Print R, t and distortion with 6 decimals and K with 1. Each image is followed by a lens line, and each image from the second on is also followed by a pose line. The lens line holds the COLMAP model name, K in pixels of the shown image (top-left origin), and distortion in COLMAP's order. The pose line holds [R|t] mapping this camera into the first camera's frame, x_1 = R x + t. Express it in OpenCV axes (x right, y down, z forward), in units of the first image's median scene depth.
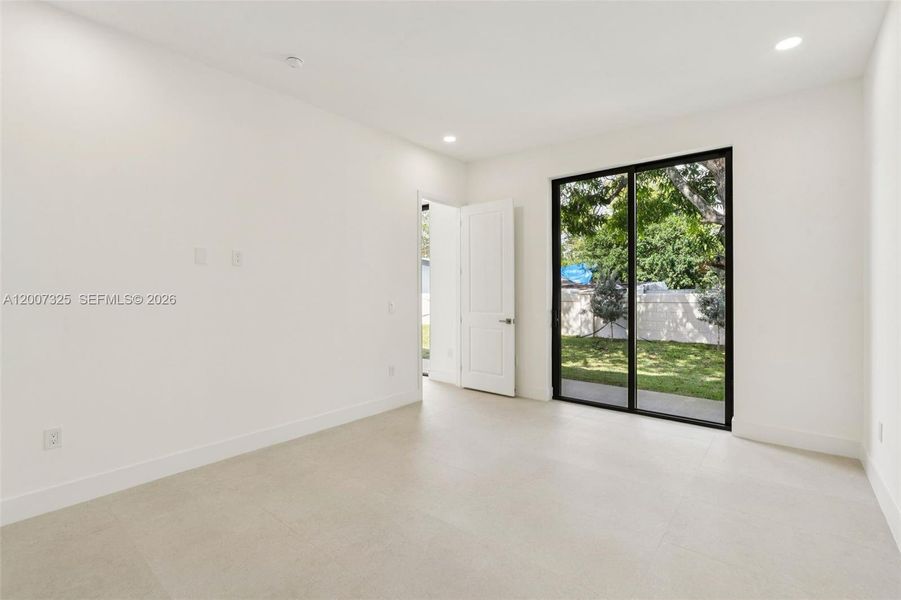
lens RADIAL K [[410.9, 0, 448.7], [0, 410.9, 293.5], [0, 0, 1]] dist [-0.002766, -0.000262]
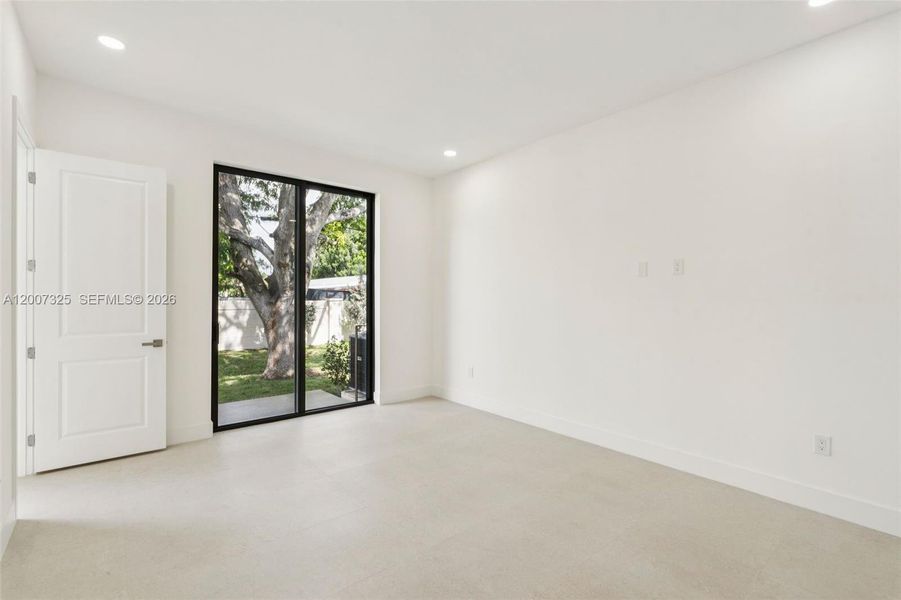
lens RADIAL K [[410.9, 0, 447.0], [0, 410.9, 296.9], [0, 0, 1]] dist [-0.002766, -0.000262]
pose [[0.173650, -0.004091, 0.984799, -0.497755], [-0.005732, 0.999970, 0.005165, -0.020030], [-0.984791, -0.006541, 0.173622, 0.431230]]
